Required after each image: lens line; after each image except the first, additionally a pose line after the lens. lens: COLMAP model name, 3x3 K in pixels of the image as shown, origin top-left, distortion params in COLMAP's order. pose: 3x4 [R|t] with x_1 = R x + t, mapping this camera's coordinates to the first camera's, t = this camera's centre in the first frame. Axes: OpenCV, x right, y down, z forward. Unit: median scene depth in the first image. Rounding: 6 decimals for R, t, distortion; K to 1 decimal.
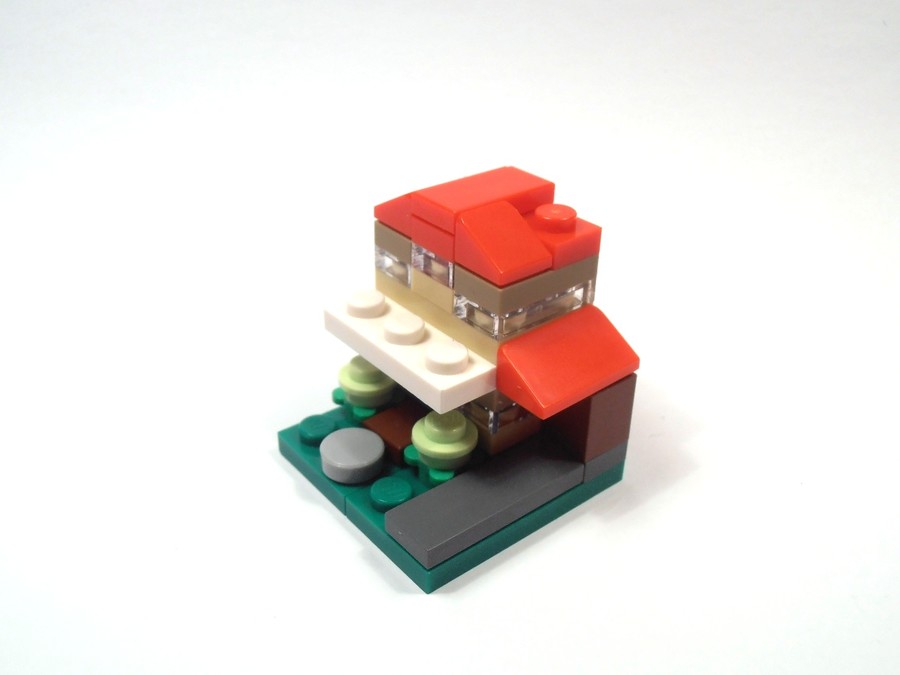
lens RADIAL K [[908.3, 0, 450.0], [0, 908.3, 337.5], [0, 0, 1]] dist [-0.006153, 0.001687]
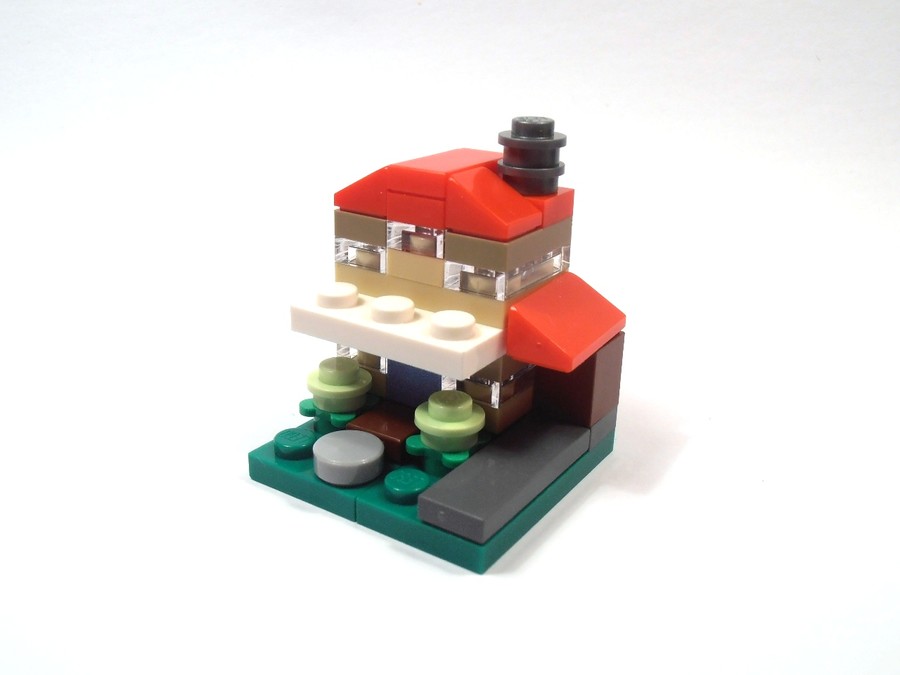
lens RADIAL K [[908.3, 0, 450.0], [0, 908.3, 337.5], [0, 0, 1]] dist [-0.006153, 0.001687]
pose [[0.956189, -0.101956, 0.274423, -0.253211], [0.141903, 0.981327, -0.129851, 0.149014], [-0.256059, 0.163104, 0.952802, 0.097375]]
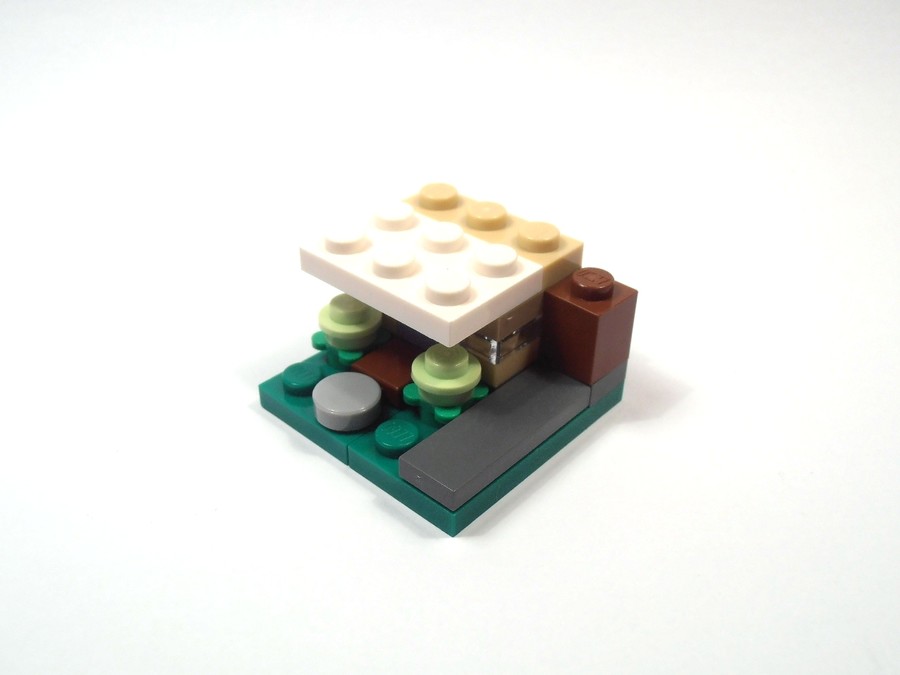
lens RADIAL K [[908.3, 0, 450.0], [0, 908.3, 337.5], [0, 0, 1]] dist [-0.006153, 0.001687]
pose [[0.989063, -0.085361, 0.120280, -0.112589], [0.077909, 0.994816, 0.065355, 0.011855], [-0.125235, -0.055269, 0.990586, 0.064667]]
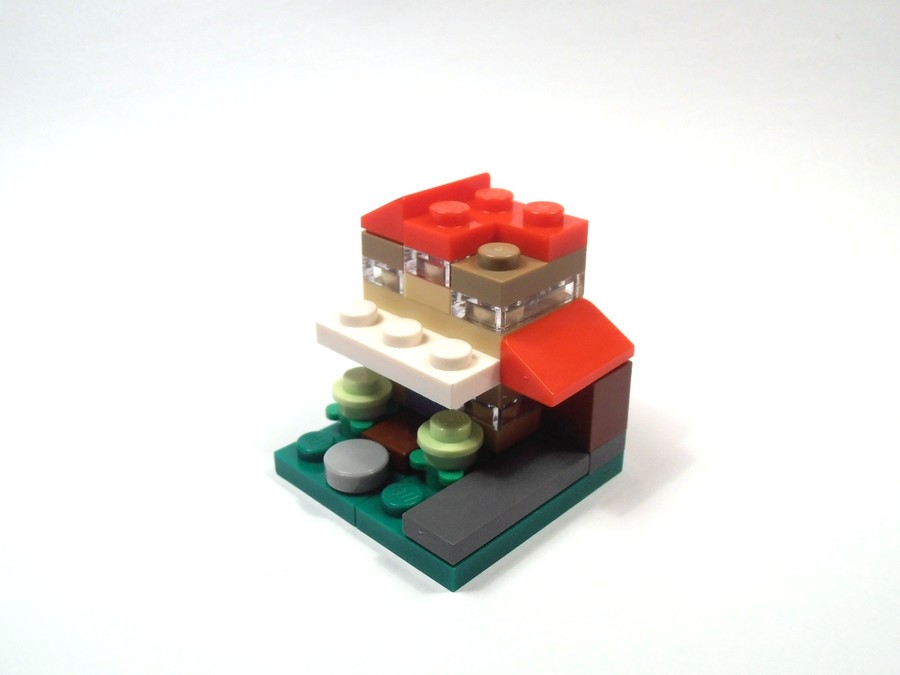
lens RADIAL K [[908.3, 0, 450.0], [0, 908.3, 337.5], [0, 0, 1]] dist [-0.006153, 0.001687]
pose [[0.993176, -0.066232, 0.095992, -0.094660], [0.073192, 0.994795, -0.070890, 0.070785], [-0.090797, 0.077432, 0.992855, 0.001312]]
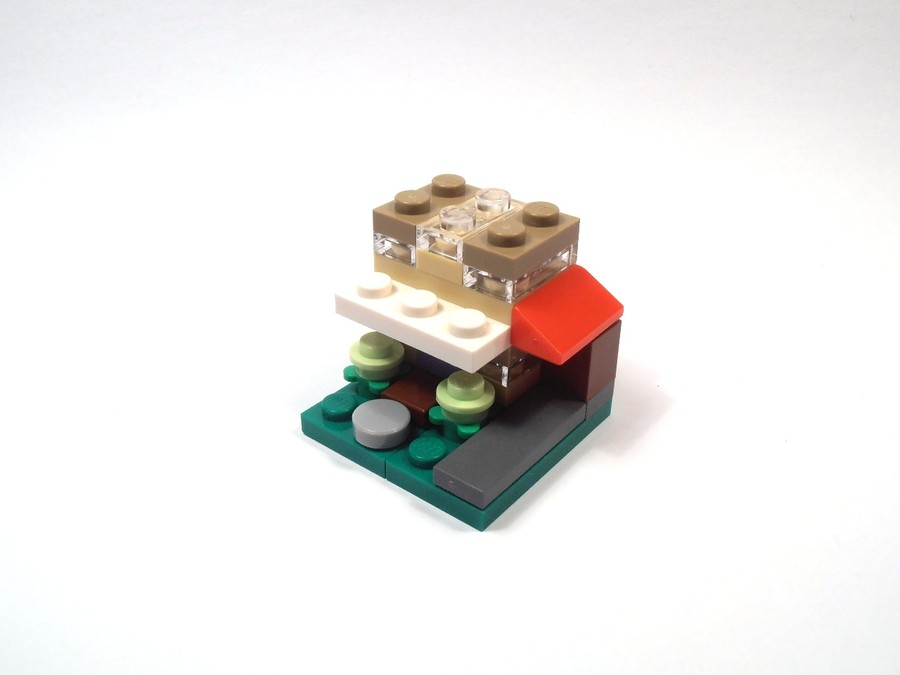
lens RADIAL K [[908.3, 0, 450.0], [0, 908.3, 337.5], [0, 0, 1]] dist [-0.006153, 0.001687]
pose [[0.977149, -0.115677, 0.178322, -0.215597], [0.112728, 0.993269, 0.026620, 0.006945], [-0.180201, -0.005909, 0.983612, -0.095784]]
